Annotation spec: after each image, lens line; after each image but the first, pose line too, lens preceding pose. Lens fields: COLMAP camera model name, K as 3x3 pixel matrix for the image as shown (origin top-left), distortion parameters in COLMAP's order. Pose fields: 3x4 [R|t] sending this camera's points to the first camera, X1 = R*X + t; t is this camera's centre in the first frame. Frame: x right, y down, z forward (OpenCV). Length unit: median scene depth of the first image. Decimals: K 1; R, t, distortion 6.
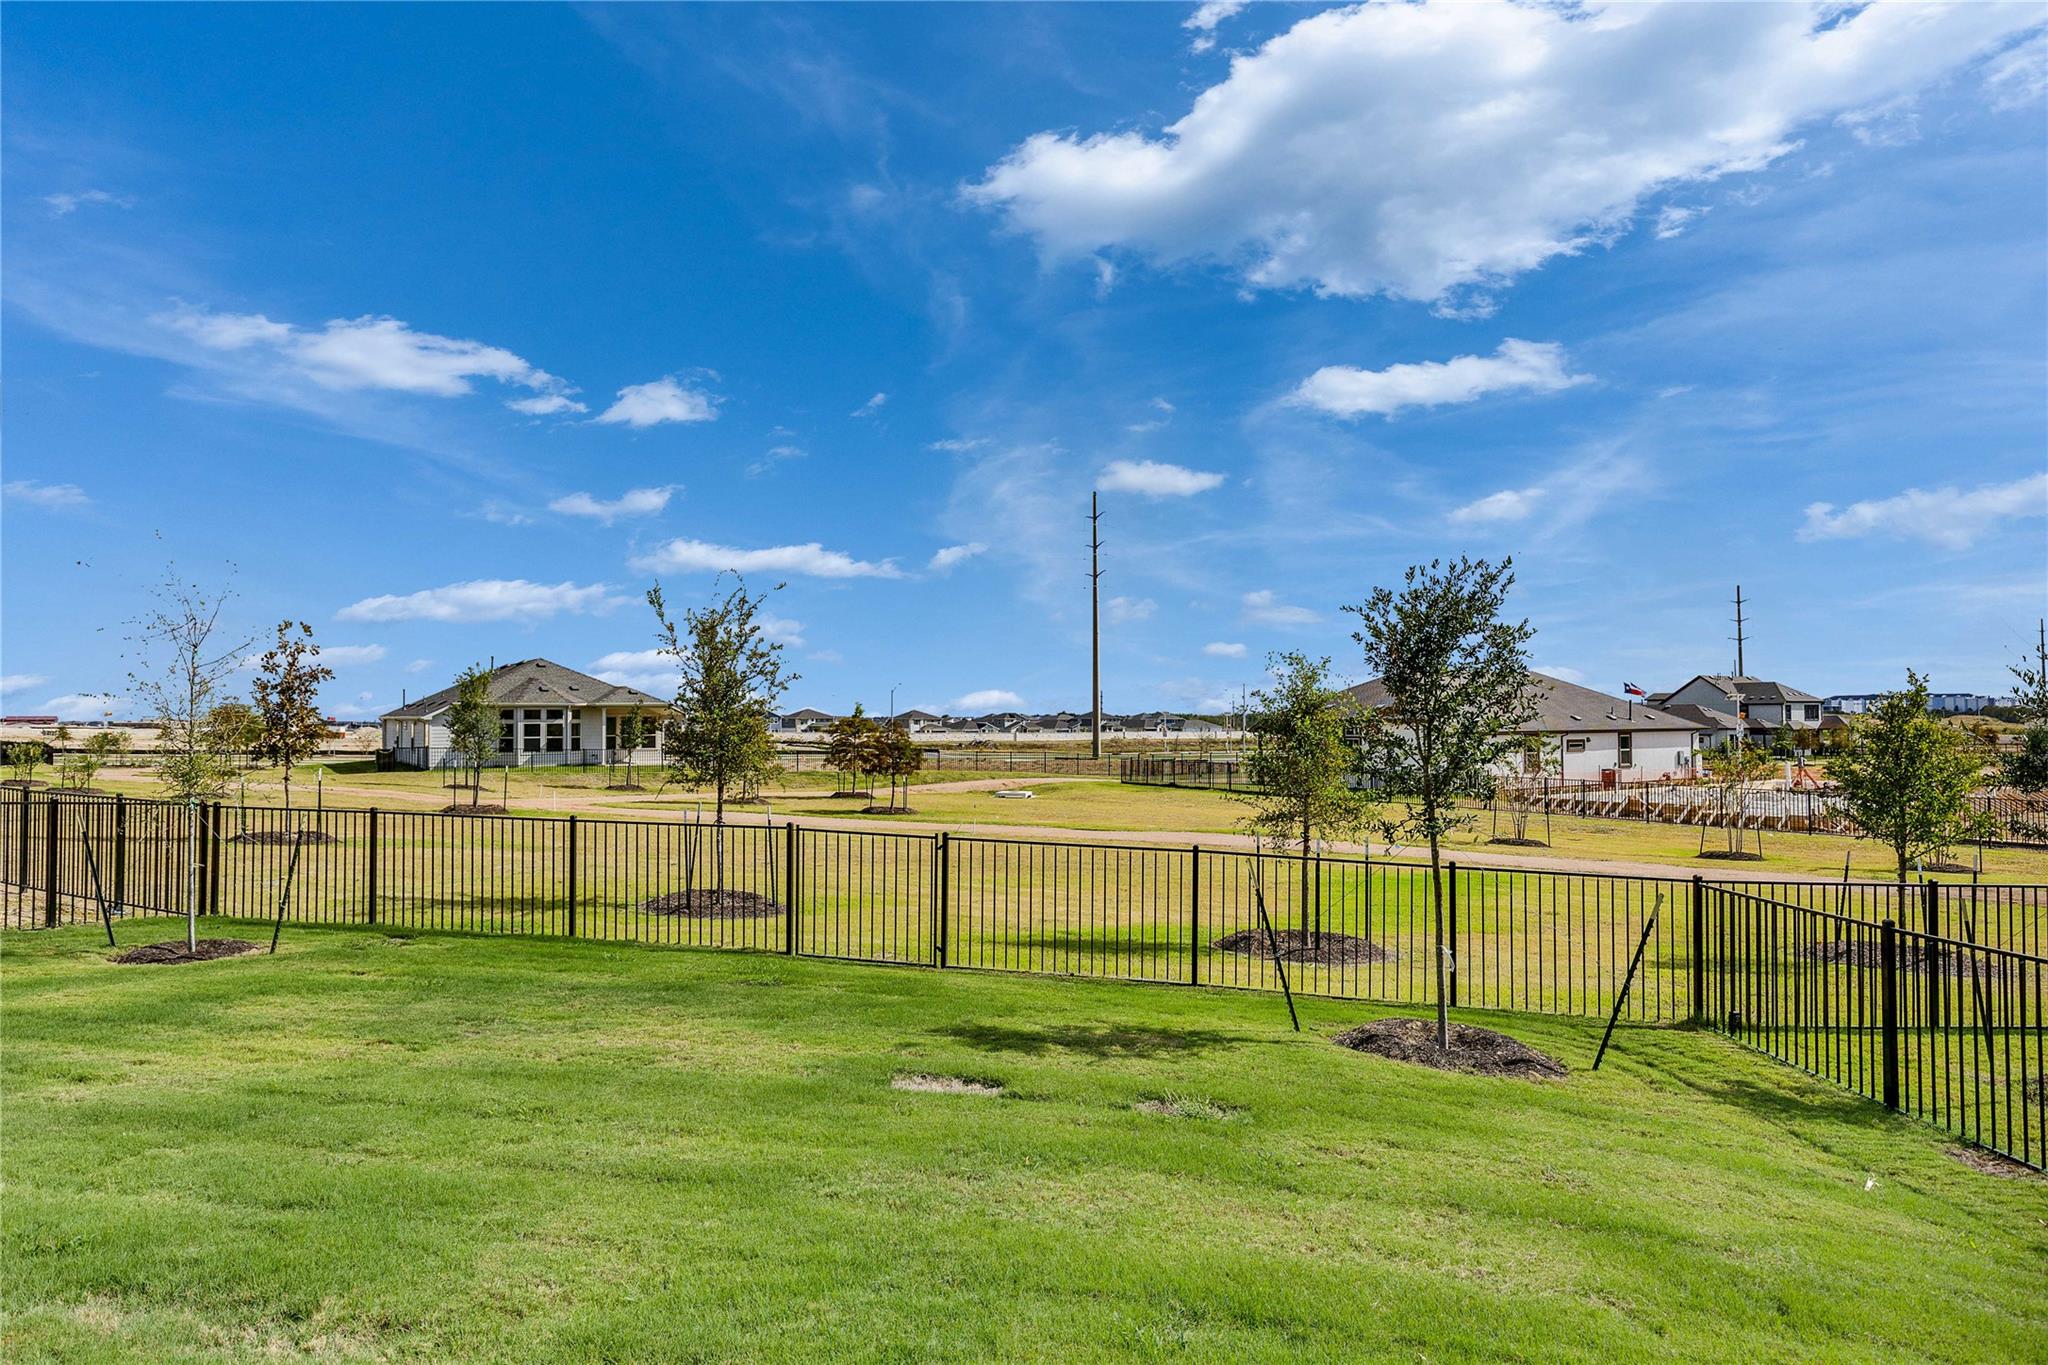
lens RADIAL K [[1196.0, 0, 1021.6], [0, 1196.0, 722.7], [0, 0, 1]] dist [-0.000067, -0.000126]
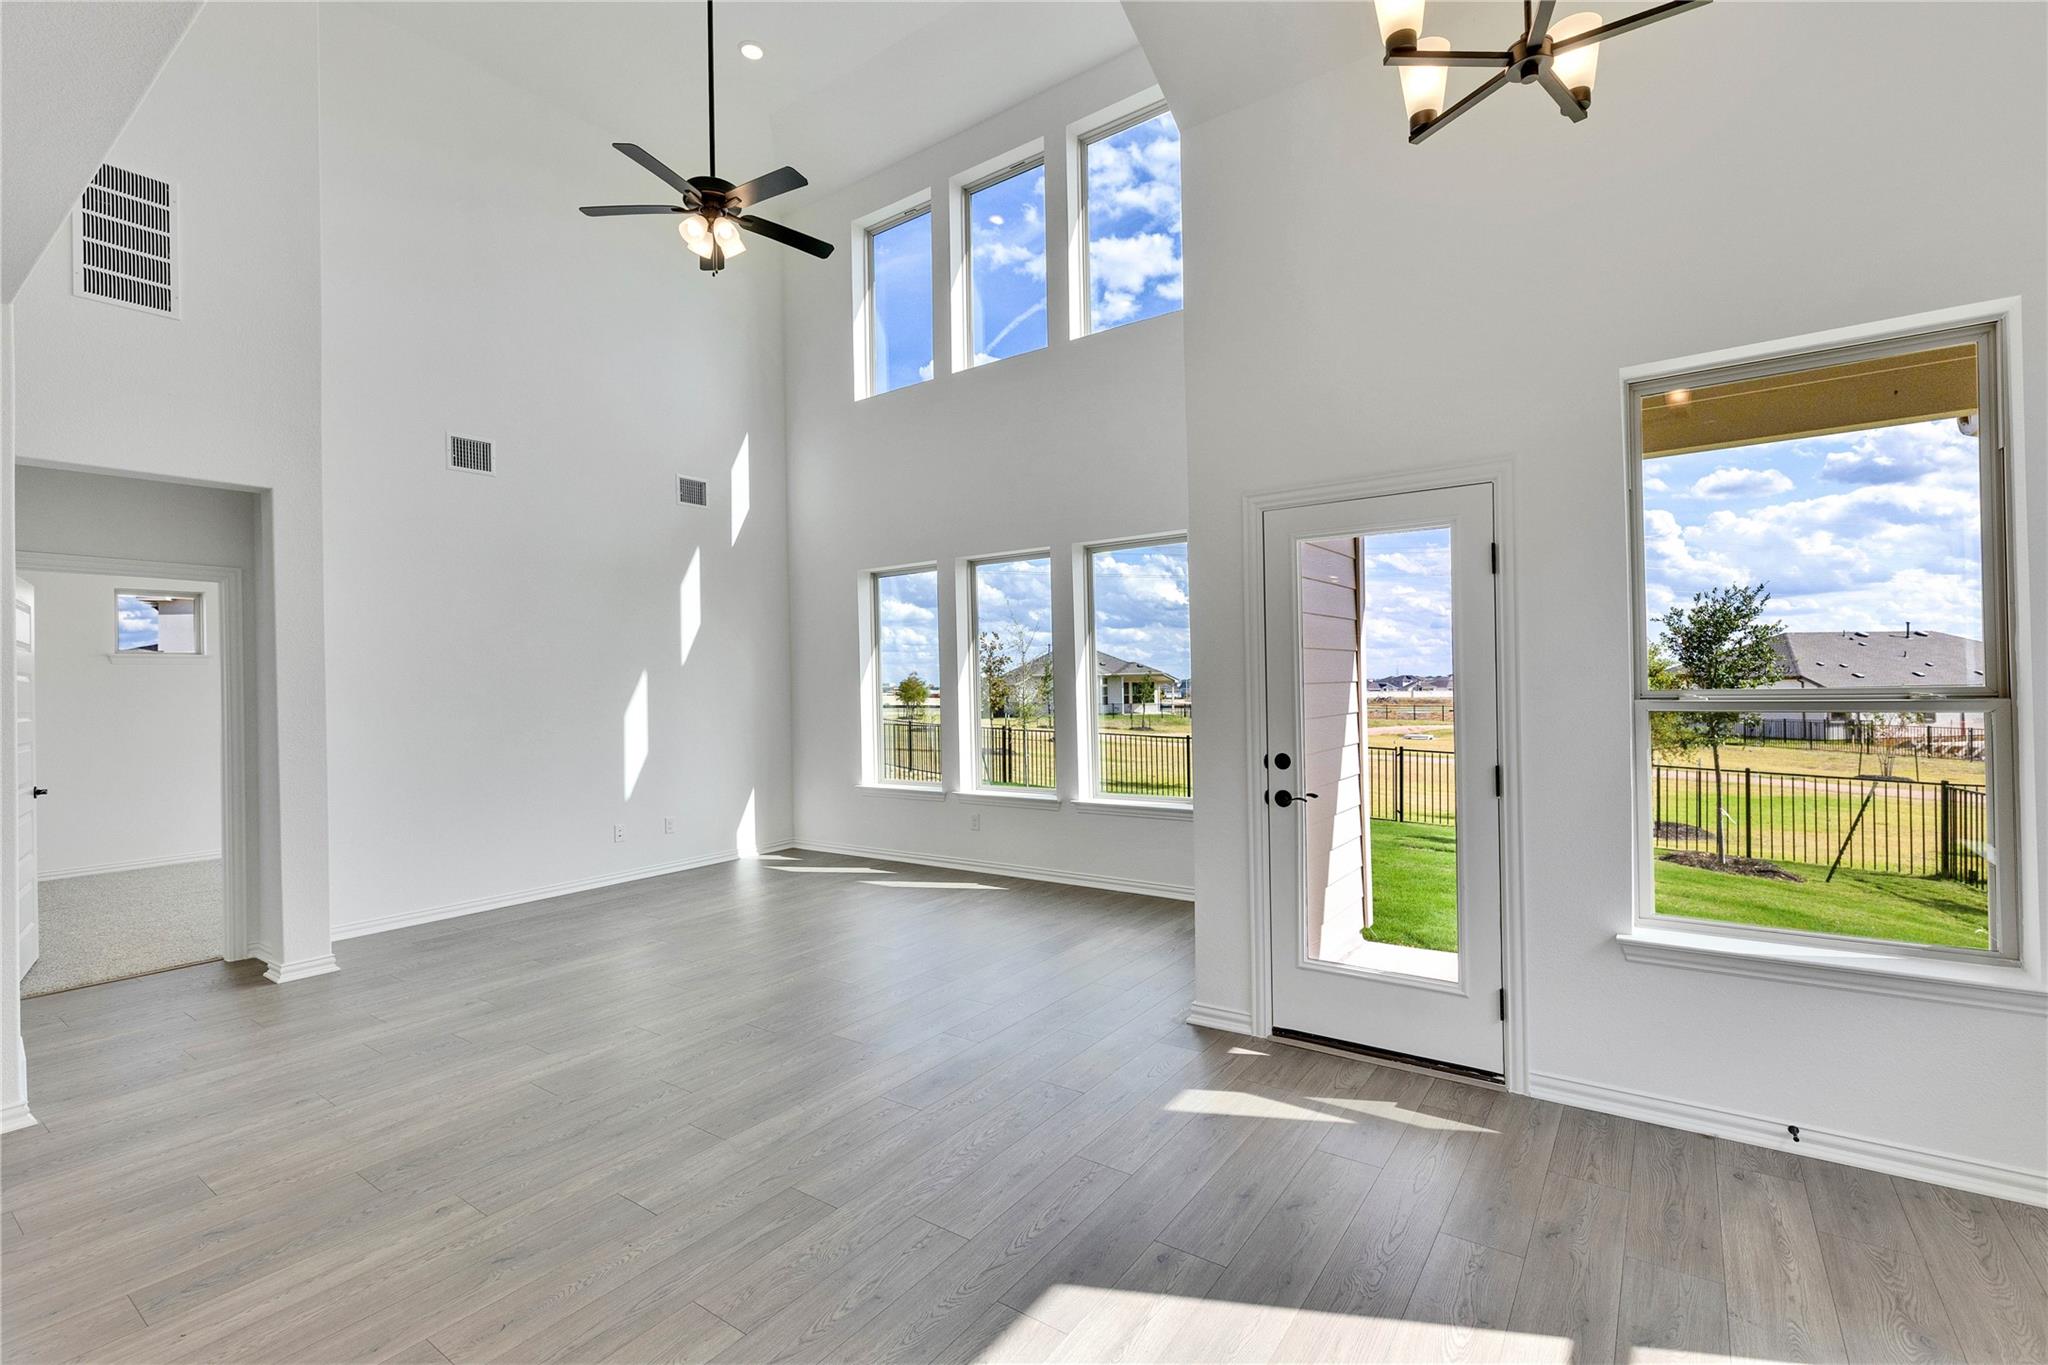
lens RADIAL K [[903.6, 0, 1037.1], [0, 903.6, 680.9], [0, 0, 1]] dist [0.000529, -0.000185]
pose [[0.922737, -0.012058, -0.385241, -0.022019], [0.010451, 0.999926, -0.006264, -0.001789], [0.385287, 0.001754, 0.922795, -0.226601]]
